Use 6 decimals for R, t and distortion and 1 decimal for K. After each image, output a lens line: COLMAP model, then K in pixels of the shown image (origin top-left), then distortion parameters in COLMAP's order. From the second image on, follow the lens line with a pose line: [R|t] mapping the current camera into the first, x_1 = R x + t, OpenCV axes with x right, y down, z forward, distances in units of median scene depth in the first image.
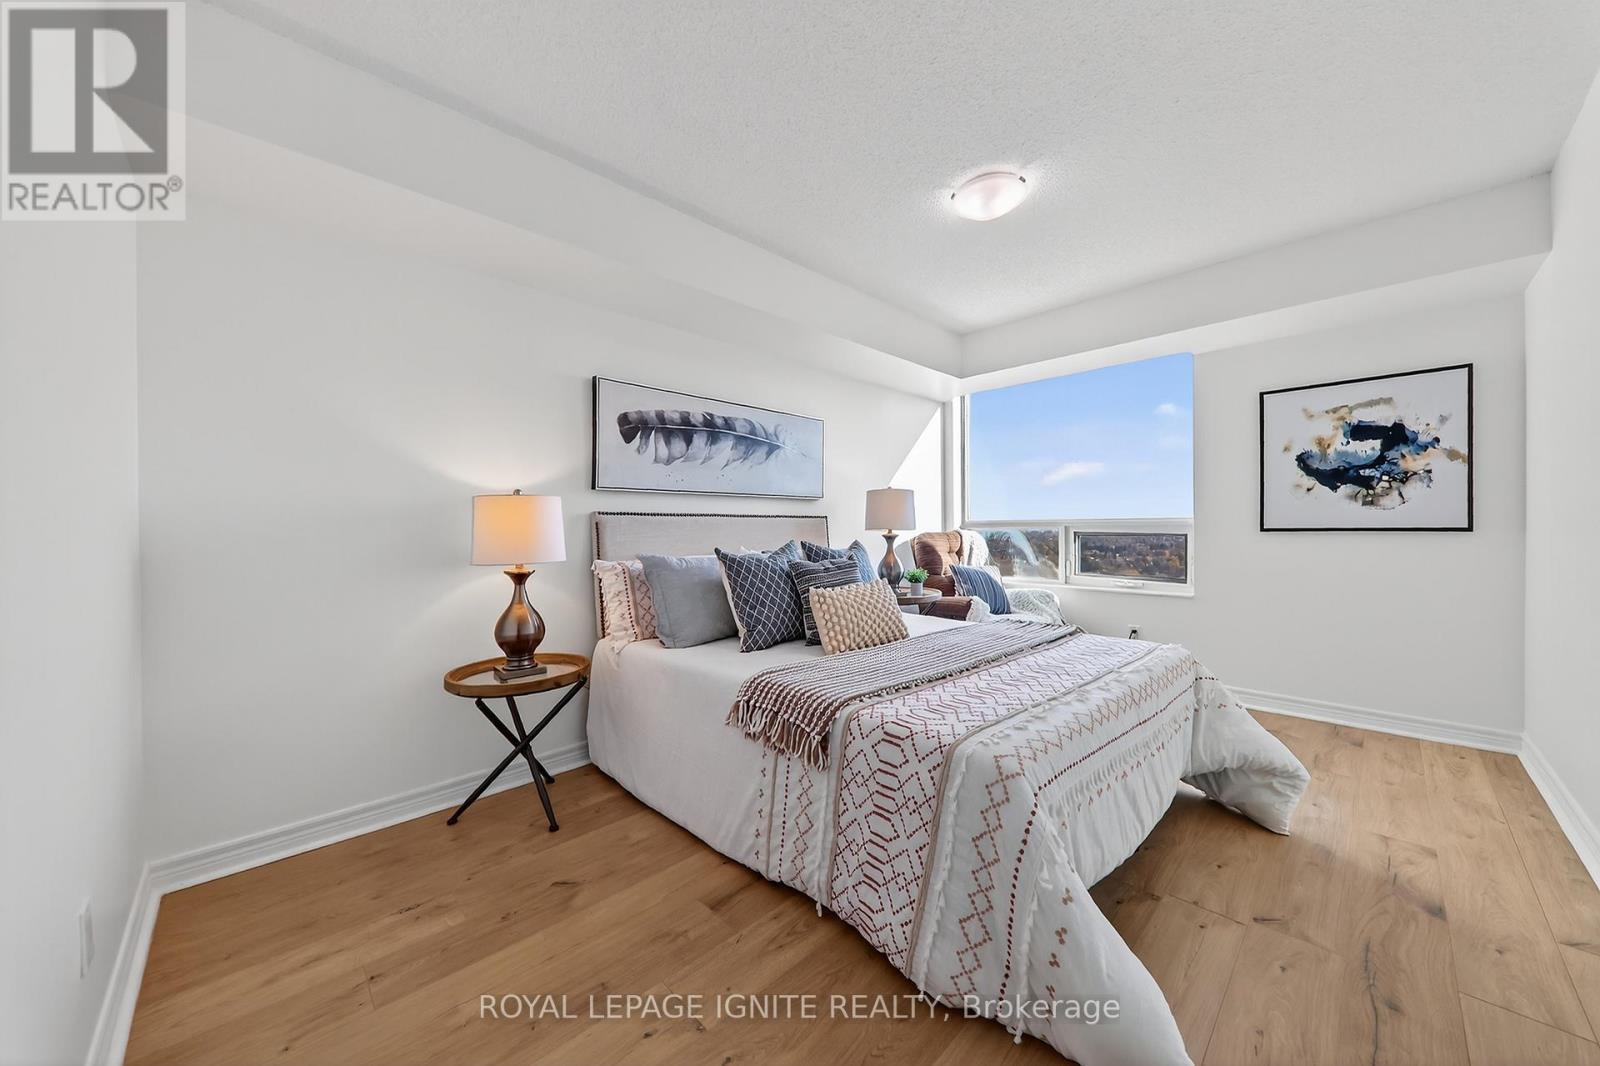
lens RADIAL K [[561.9, 0, 809.9], [0, 561.9, 524.9], [0, 0, 1]] dist [-0.000451, -0.000218]
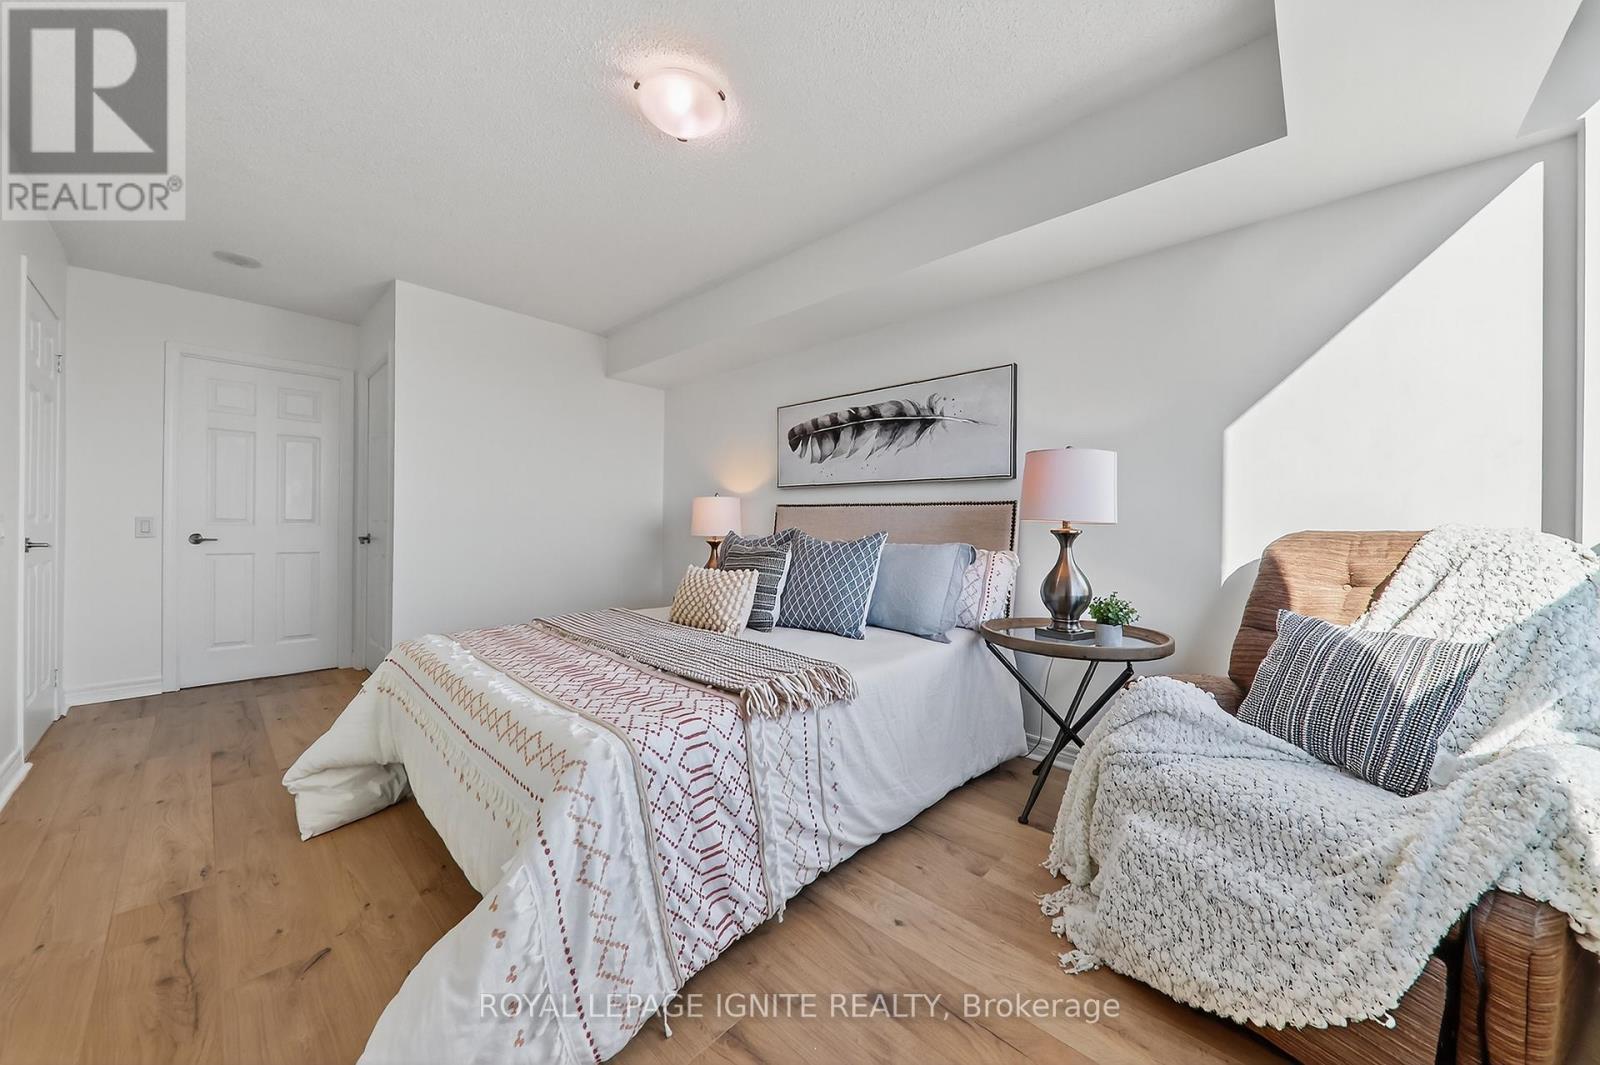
lens RADIAL K [[561.9, 0, 809.9], [0, 561.9, 524.4], [0, 0, 1]] dist [-0.000451, -0.000218]
pose [[0.044551, 0.005467, -0.998992, 0.900123], [-0.009195, 0.999945, 0.005062, 0.015686], [0.998965, 0.008960, 0.044599, 0.903171]]
